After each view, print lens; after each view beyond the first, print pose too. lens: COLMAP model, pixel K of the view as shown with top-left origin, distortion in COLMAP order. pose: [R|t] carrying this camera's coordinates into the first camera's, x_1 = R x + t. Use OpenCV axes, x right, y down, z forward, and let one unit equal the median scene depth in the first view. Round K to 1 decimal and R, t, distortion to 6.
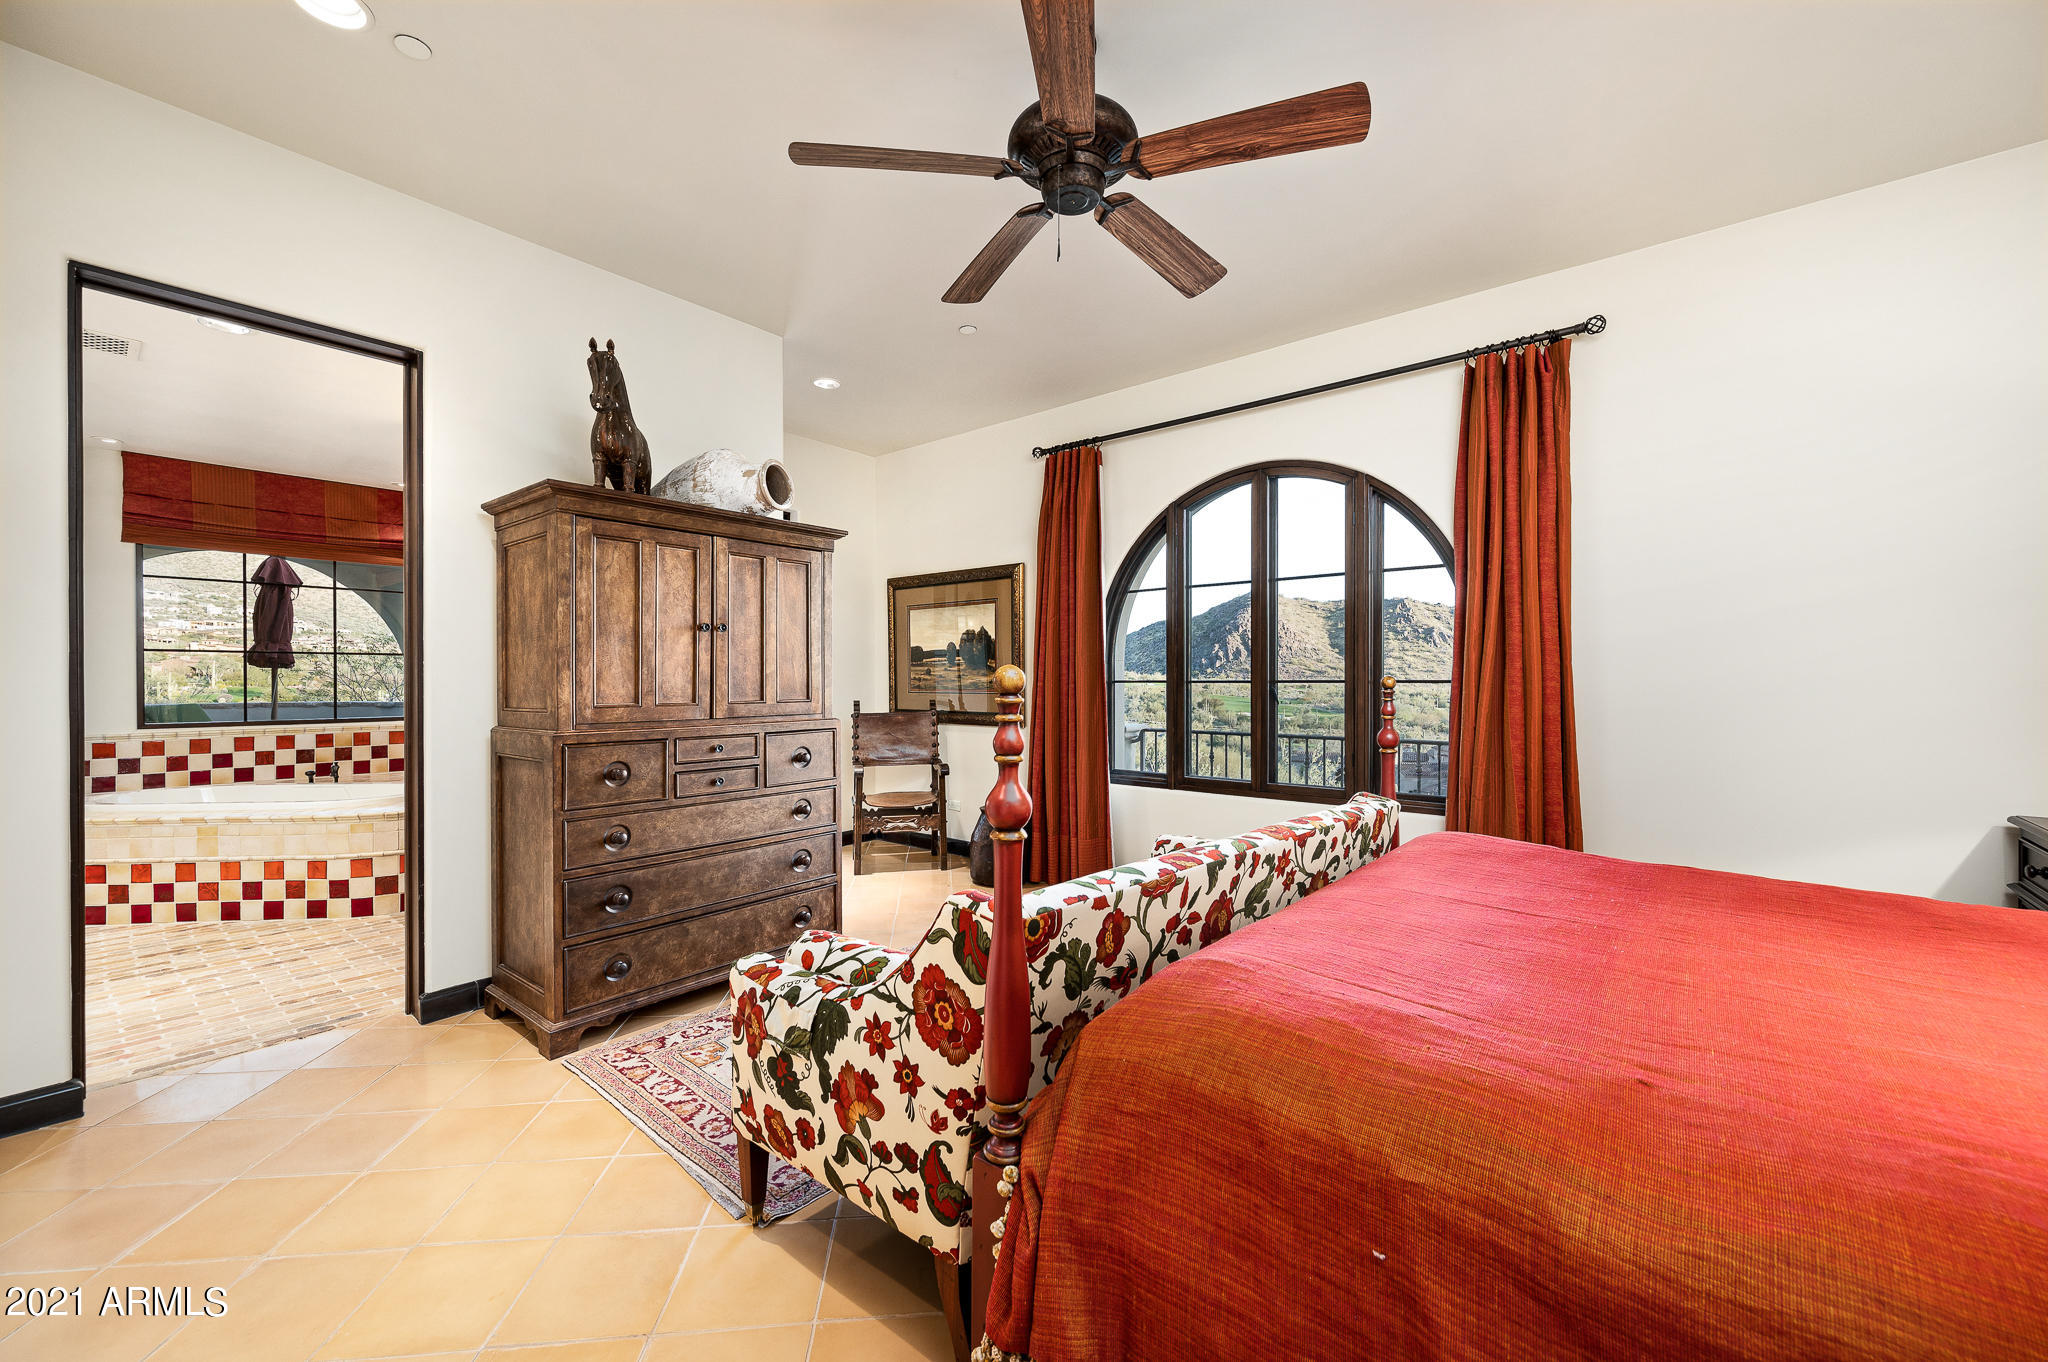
lens RADIAL K [[806.8, 0, 1024.0], [0, 806.8, 684.9], [0, 0, 1]] dist [-0.000486, -0.000274]
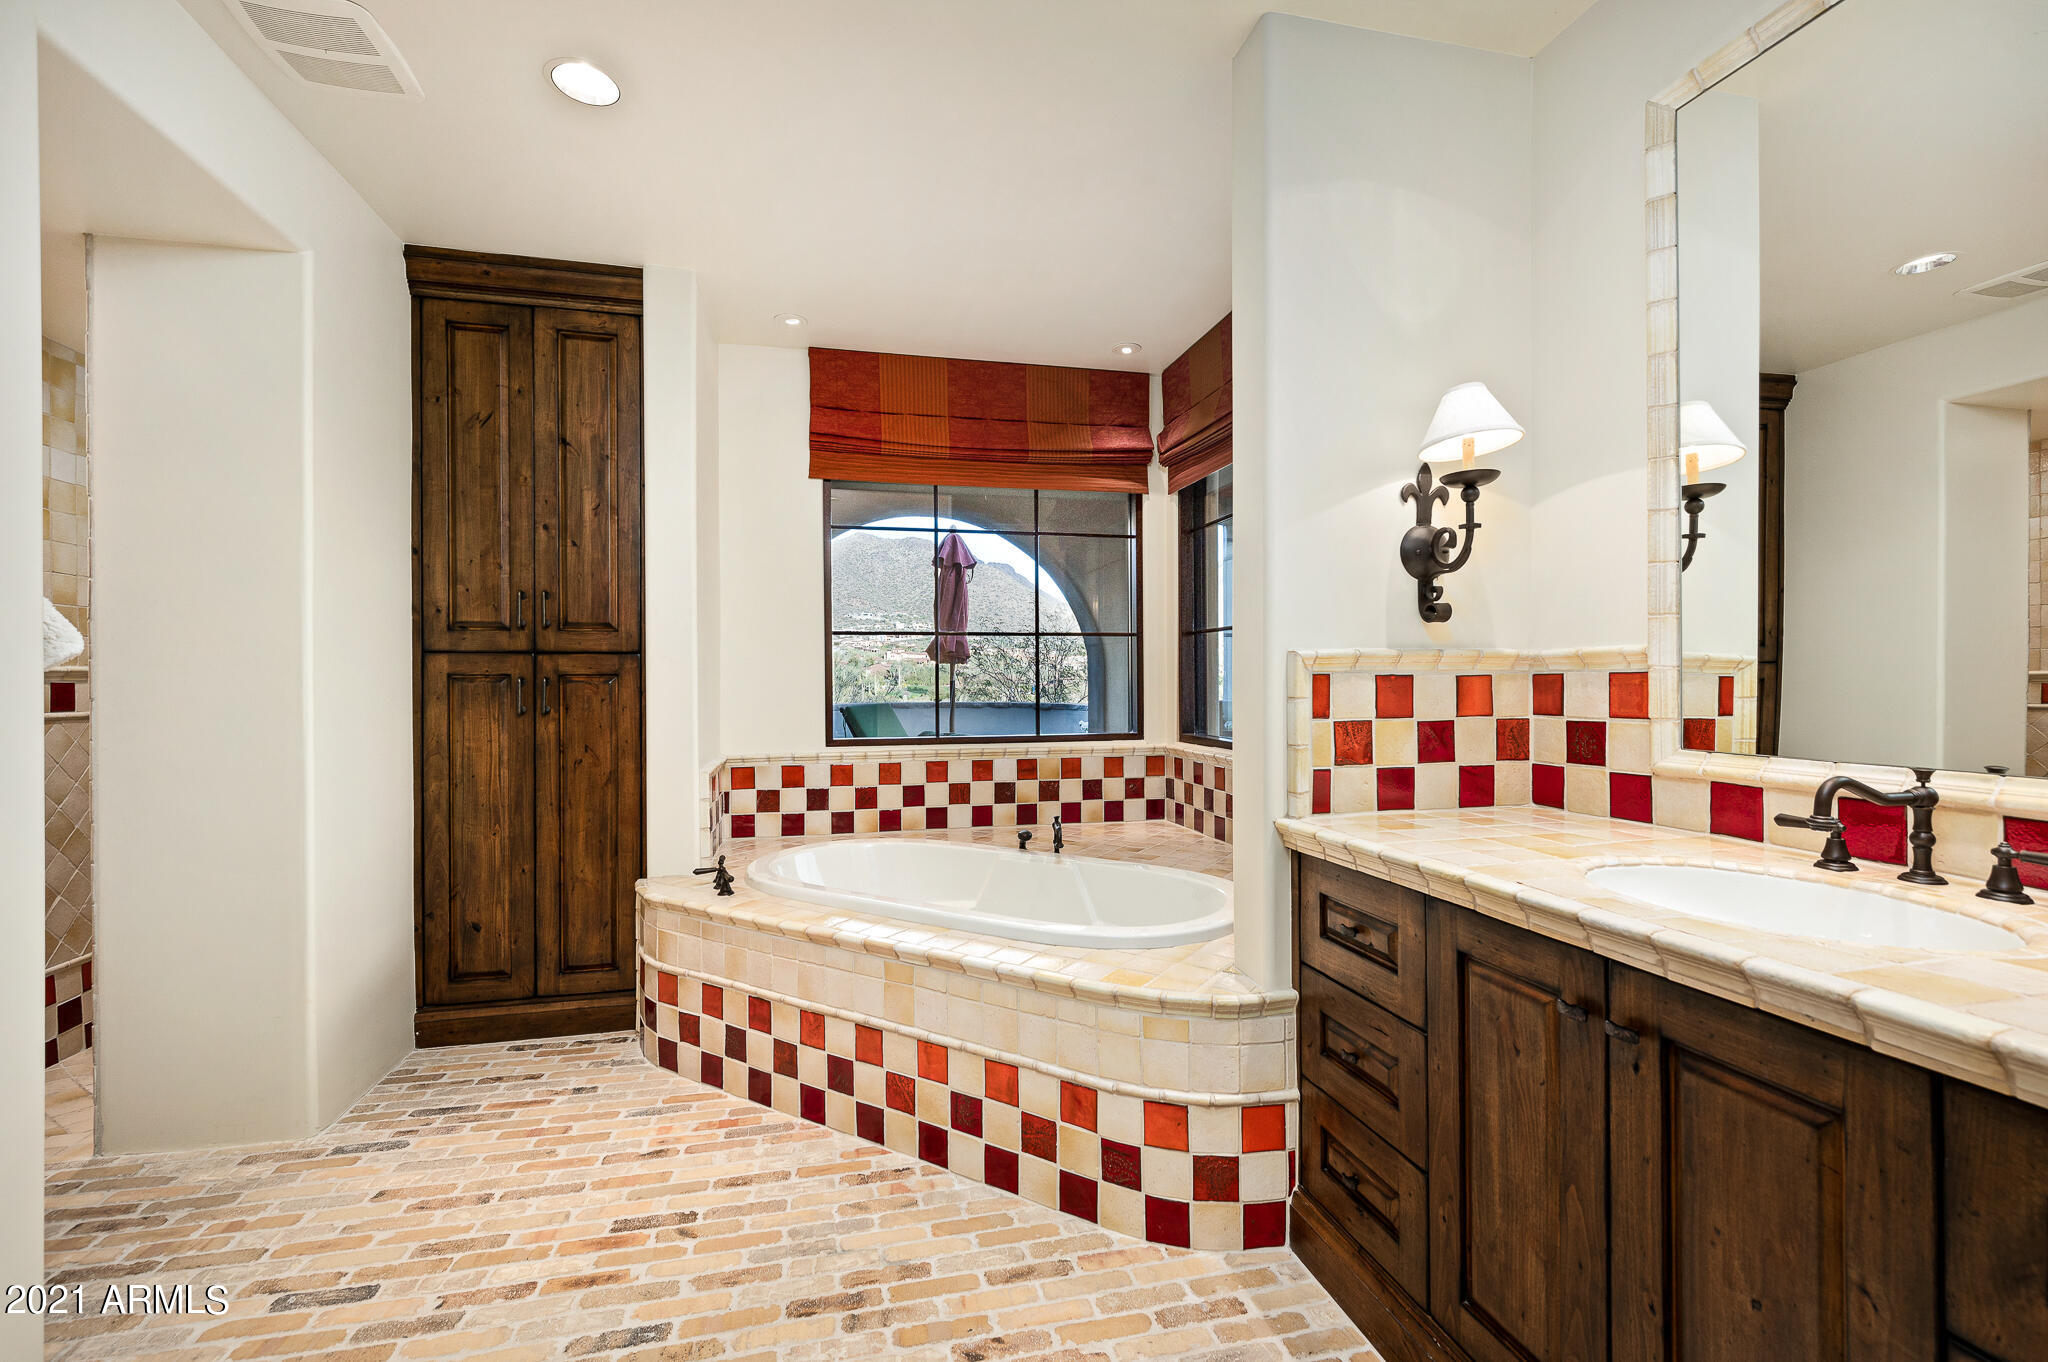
lens RADIAL K [[879.0, 0, 1024.5], [0, 879.0, 679.3], [0, 0, 1]] dist [0.000313, 0.000011]
pose [[0.798975, -0.002943, -0.601356, -0.485712], [0.001417, 0.999994, -0.003012, -0.000607], [0.601362, 0.001554, 0.798975, 0.476464]]
